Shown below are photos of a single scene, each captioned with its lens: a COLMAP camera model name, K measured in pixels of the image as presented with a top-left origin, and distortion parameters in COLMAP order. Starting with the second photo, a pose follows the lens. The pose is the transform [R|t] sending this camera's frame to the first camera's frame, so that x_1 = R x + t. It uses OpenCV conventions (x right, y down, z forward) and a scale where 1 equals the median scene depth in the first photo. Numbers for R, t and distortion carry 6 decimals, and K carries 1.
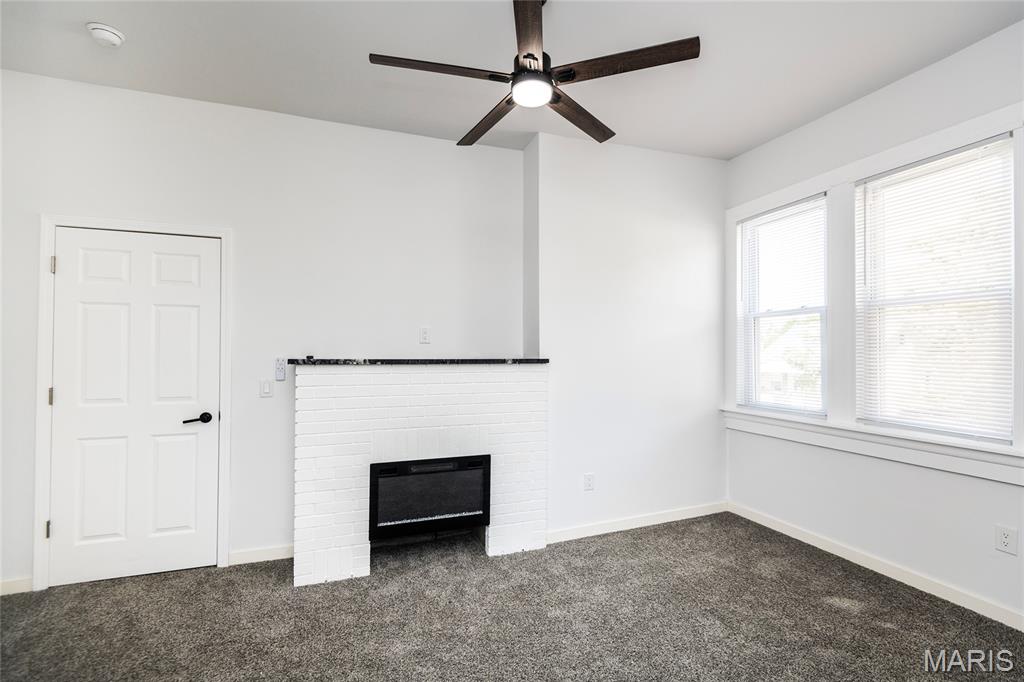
lens RADIAL K [[478.4, 0, 512.0], [0, 478.4, 341.0], [0, 0, 1]] dist [-0.003244, -0.001062]
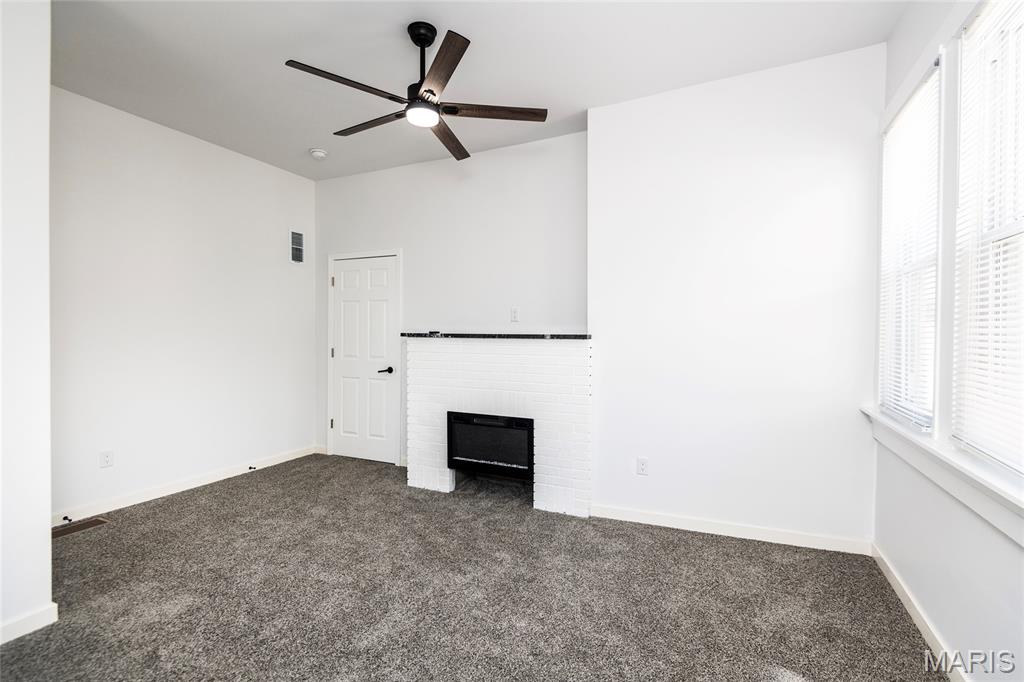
lens RADIAL K [[472.5, 0, 512.0], [0, 472.5, 341.0], [0, 0, 1]] dist [-0.002813, -0.000255]
pose [[0.696006, 0.014511, -0.717889, 0.744039], [0.011381, 0.999447, 0.031236, 0.019025], [0.717946, -0.029910, 0.695456, 0.202749]]
